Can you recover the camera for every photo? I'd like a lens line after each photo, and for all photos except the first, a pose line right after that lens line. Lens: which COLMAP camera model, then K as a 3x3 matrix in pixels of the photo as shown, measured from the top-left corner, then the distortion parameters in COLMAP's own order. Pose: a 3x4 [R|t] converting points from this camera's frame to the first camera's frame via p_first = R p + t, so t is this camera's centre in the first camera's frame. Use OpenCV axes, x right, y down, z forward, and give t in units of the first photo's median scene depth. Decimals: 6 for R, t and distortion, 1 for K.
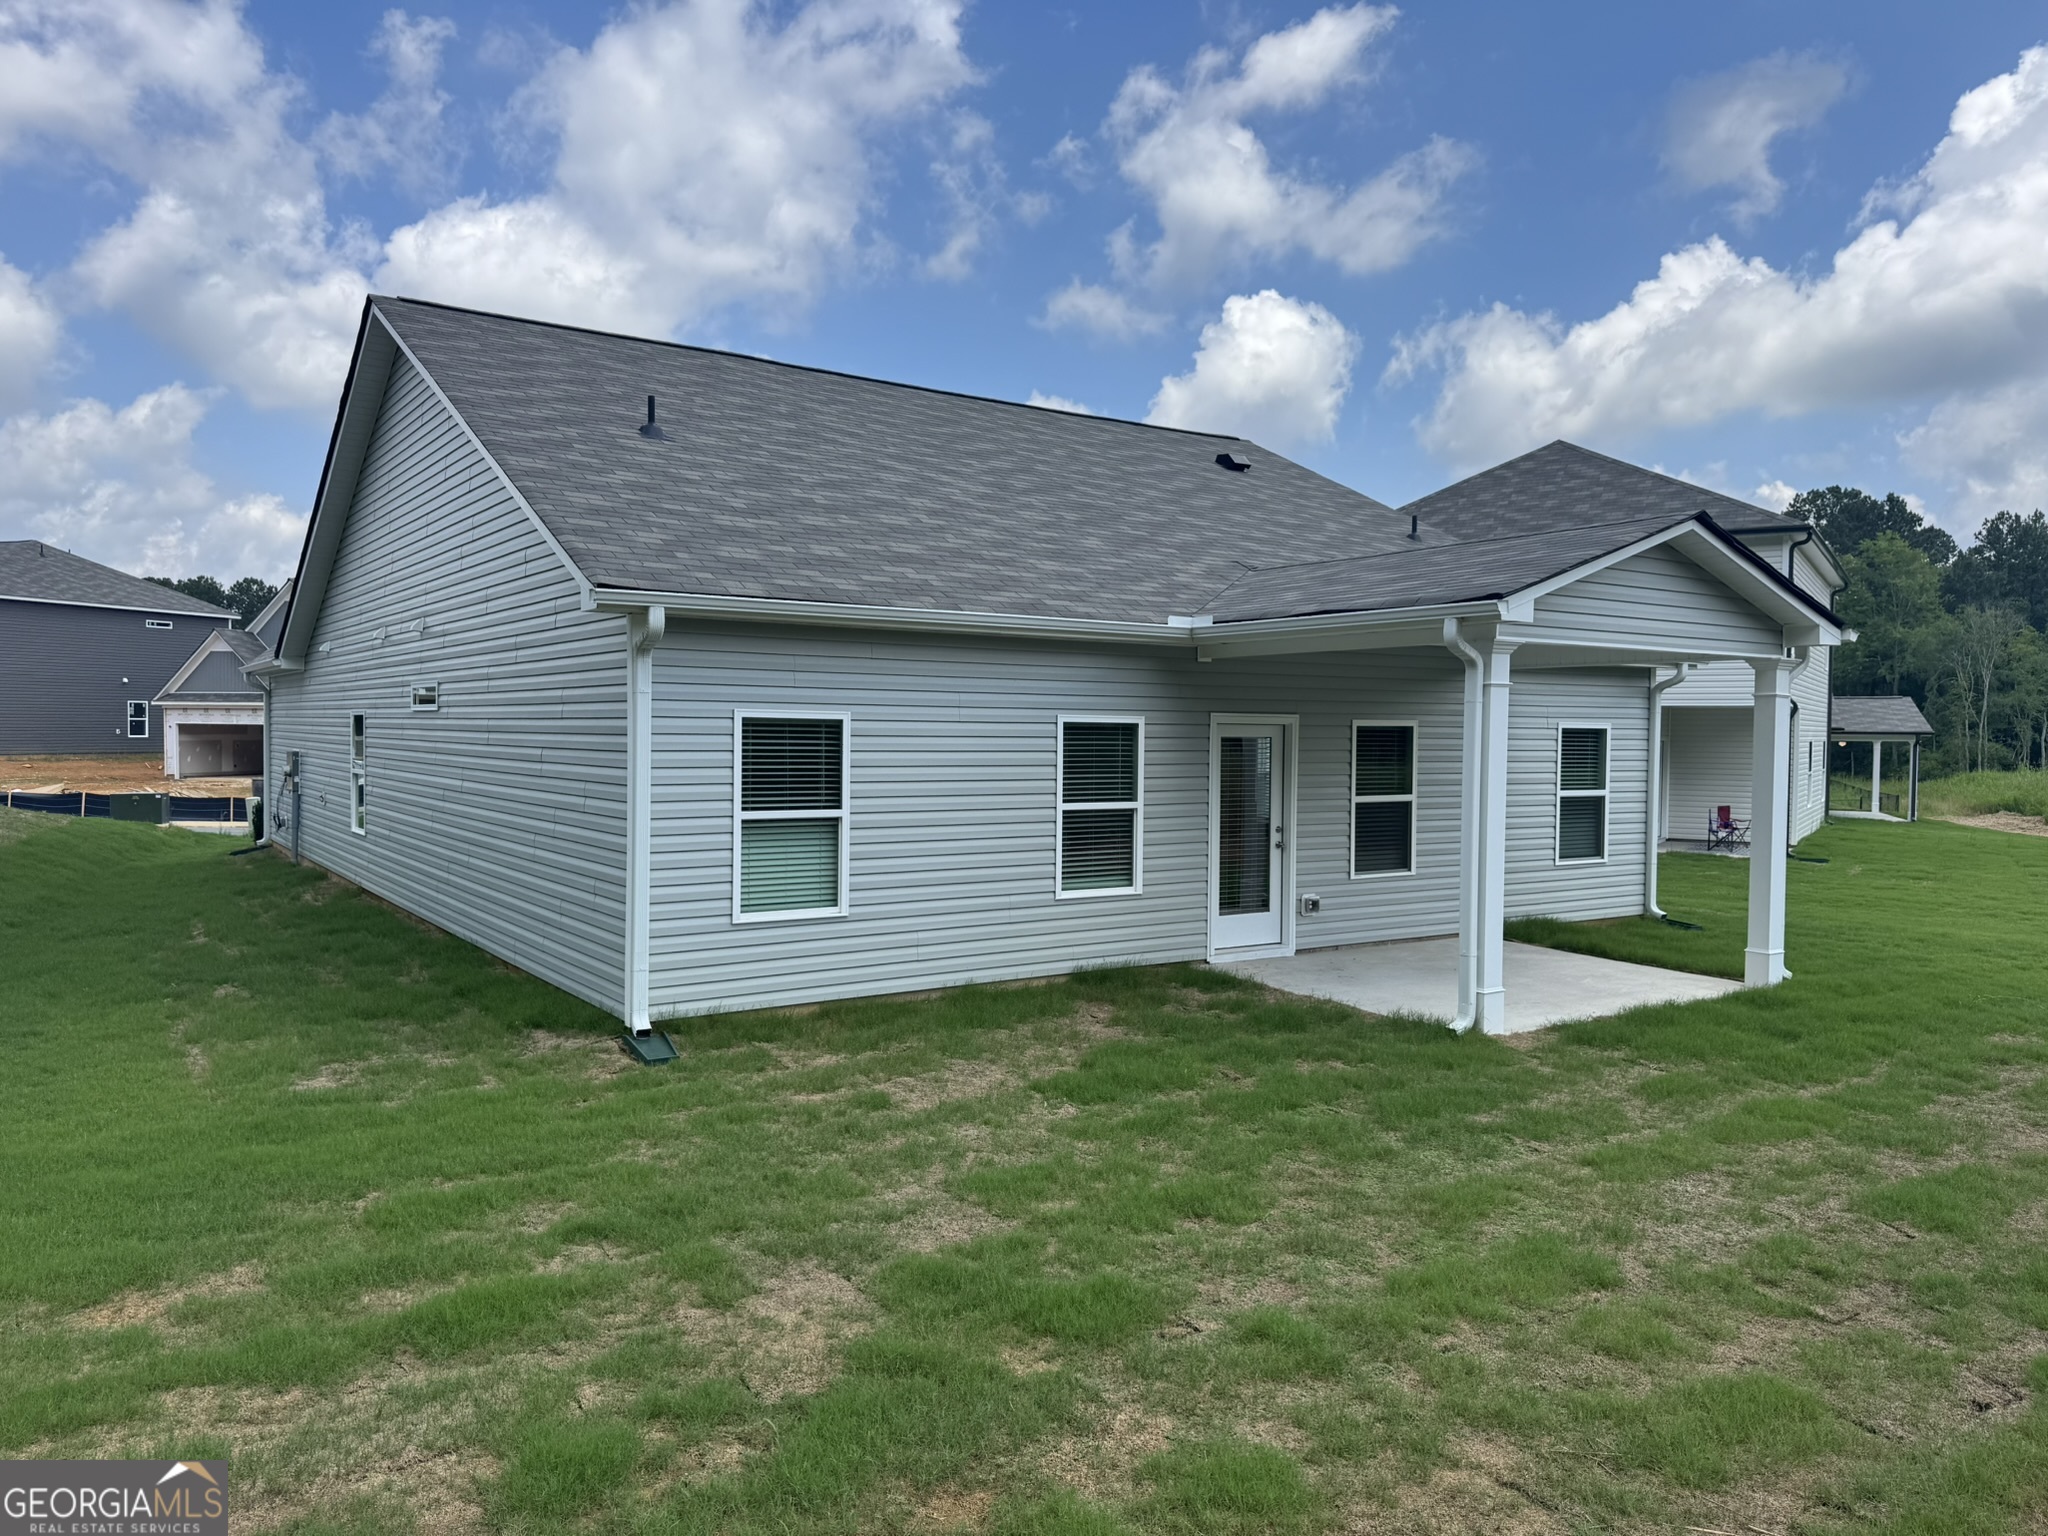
lens RADIAL K [[1452.2, 0, 1037.8], [0, 1452.2, 785.7], [0, 0, 1]] dist [0.044375, -0.043811]
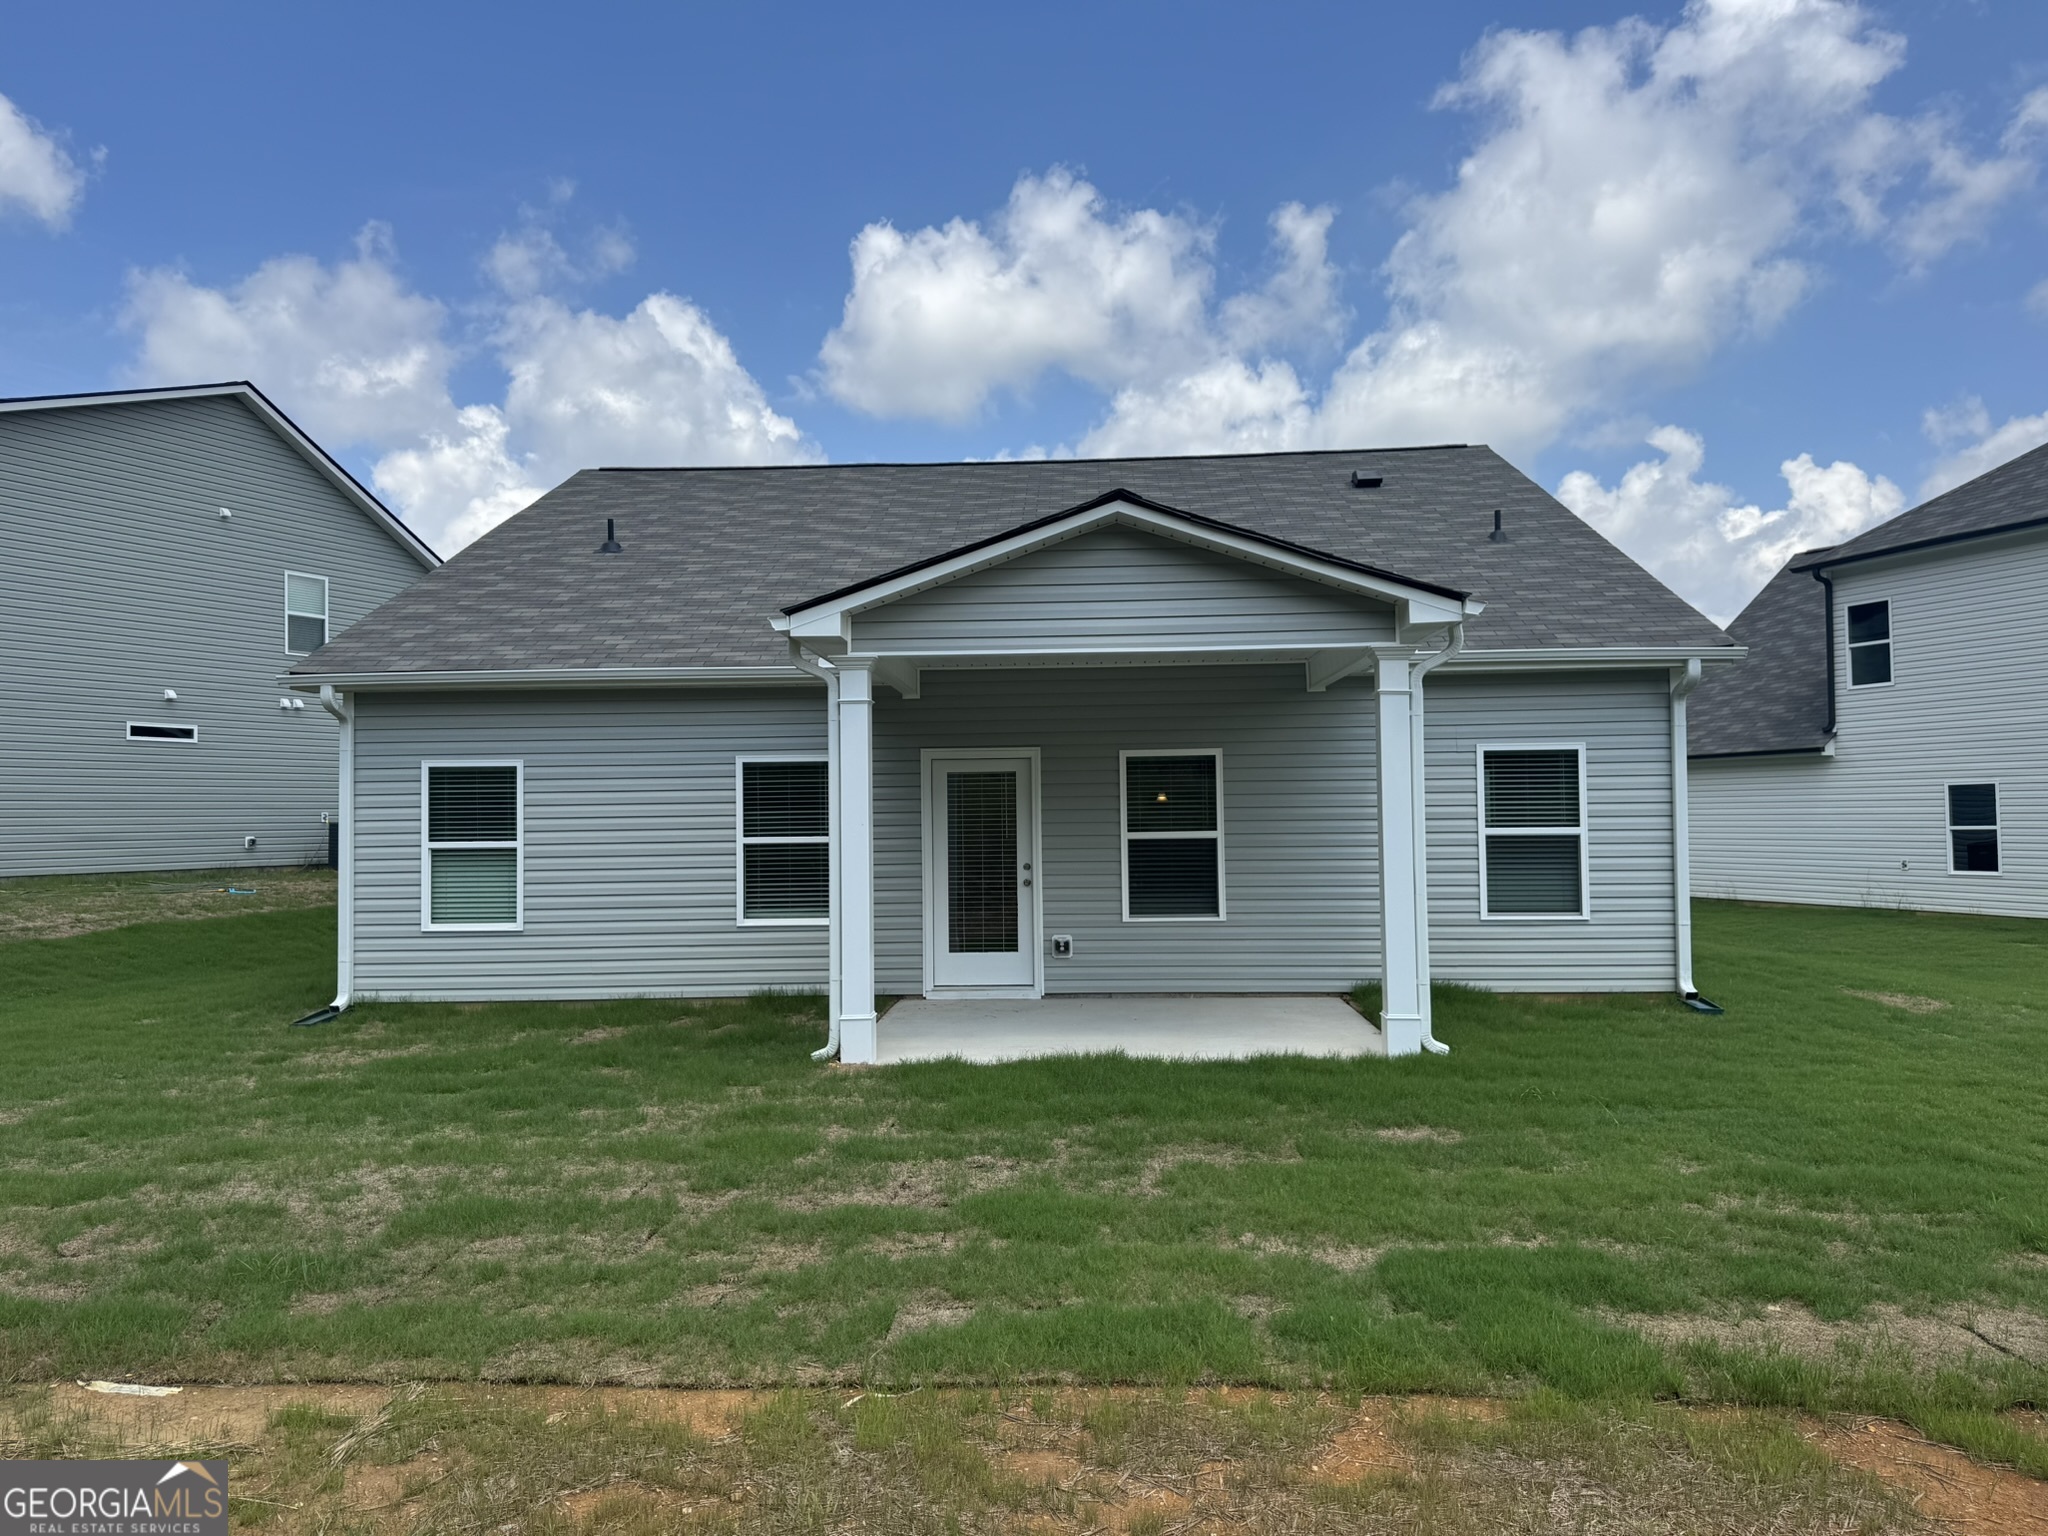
lens RADIAL K [[1452.2, 0, 992.4], [0, 1452.2, 757.8], [0, 0, 1]] dist [0.044375, -0.043811]
pose [[0.799176, -0.049215, -0.599079, 0.729097], [-0.001936, 0.996427, -0.084440, 0.039479], [0.601094, 0.068642, 0.796225, 0.217725]]
